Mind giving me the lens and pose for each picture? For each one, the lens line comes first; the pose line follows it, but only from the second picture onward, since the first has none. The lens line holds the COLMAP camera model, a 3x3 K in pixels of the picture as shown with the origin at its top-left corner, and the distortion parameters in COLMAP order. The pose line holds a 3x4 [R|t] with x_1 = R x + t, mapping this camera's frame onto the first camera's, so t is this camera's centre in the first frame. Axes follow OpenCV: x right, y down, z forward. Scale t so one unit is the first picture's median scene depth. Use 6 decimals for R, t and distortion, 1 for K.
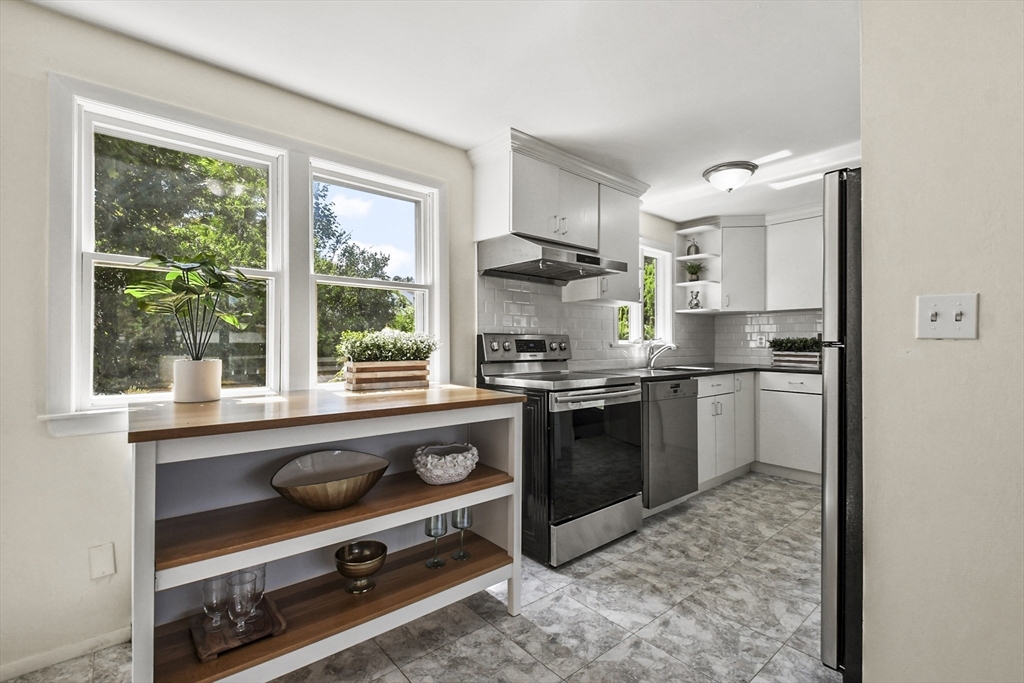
lens RADIAL K [[460.7, 0, 493.4], [0, 460.7, 341.6], [0, 0, 1]] dist [-0.004447, -0.000859]
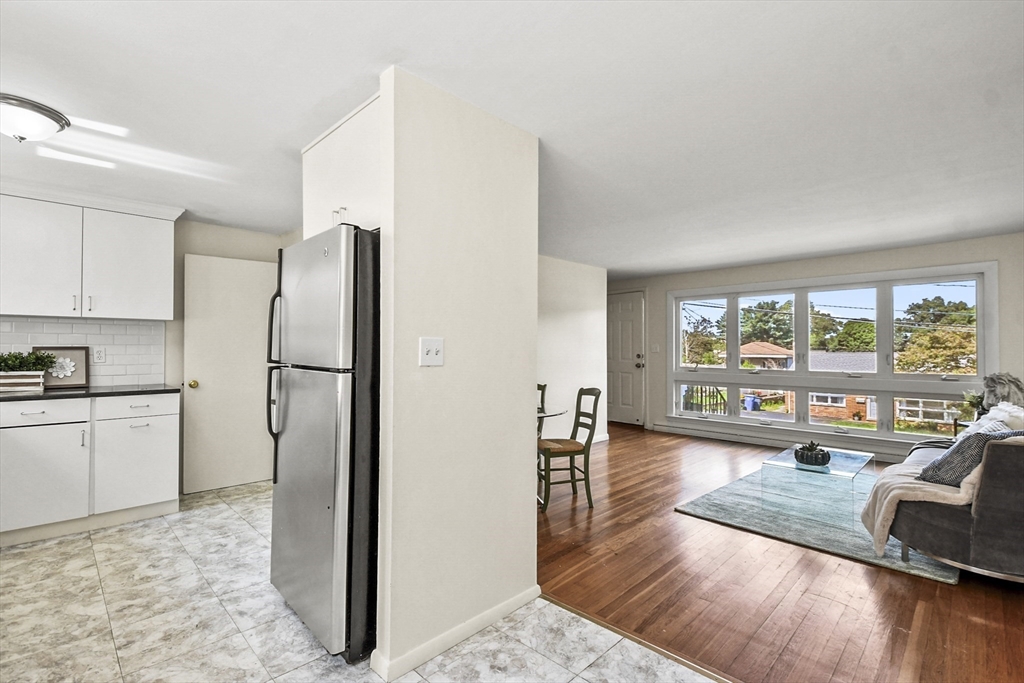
lens RADIAL K [[470.9, 0, 509.9], [0, 470.9, 346.4], [0, 0, 1]] dist [0.046769, -0.020243]
pose [[-0.100853, 0.002845, 0.994897, -0.204627], [-0.007919, 0.999962, -0.003662, -0.022180], [-0.994870, -0.008248, -0.100827, 0.284128]]
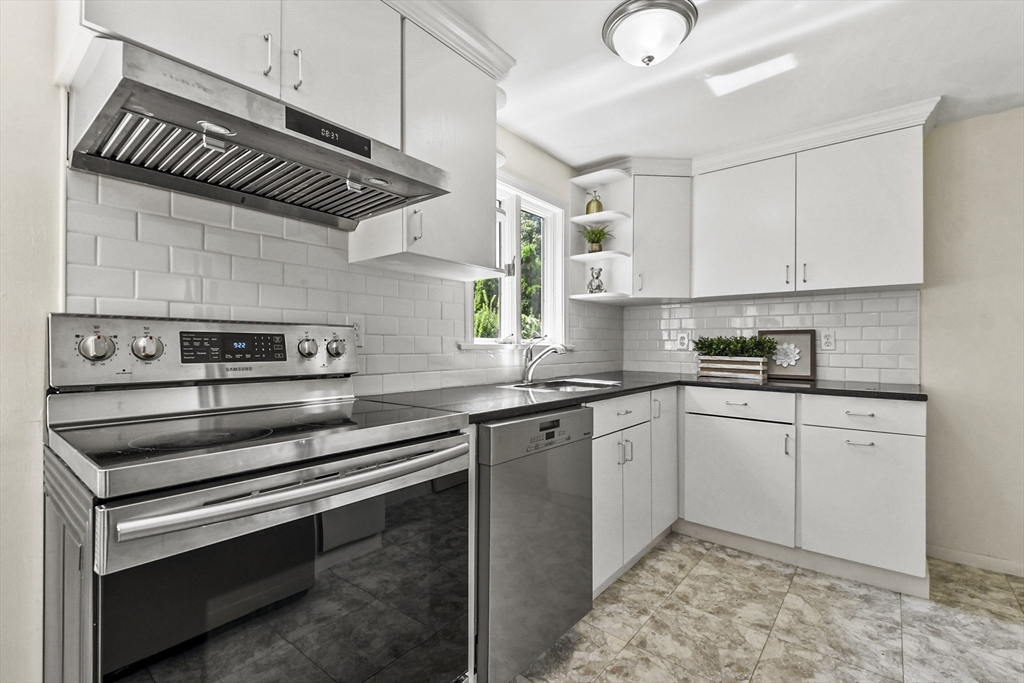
lens RADIAL K [[452.8, 0, 509.4], [0, 452.8, 341.8], [0, 0, 1]] dist [-0.001546, -0.000847]
pose [[0.980396, 0.005468, 0.196959, 0.198661], [-0.005130, 0.999984, -0.002227, 0.003652], [-0.196969, 0.001173, 0.980409, 0.405697]]
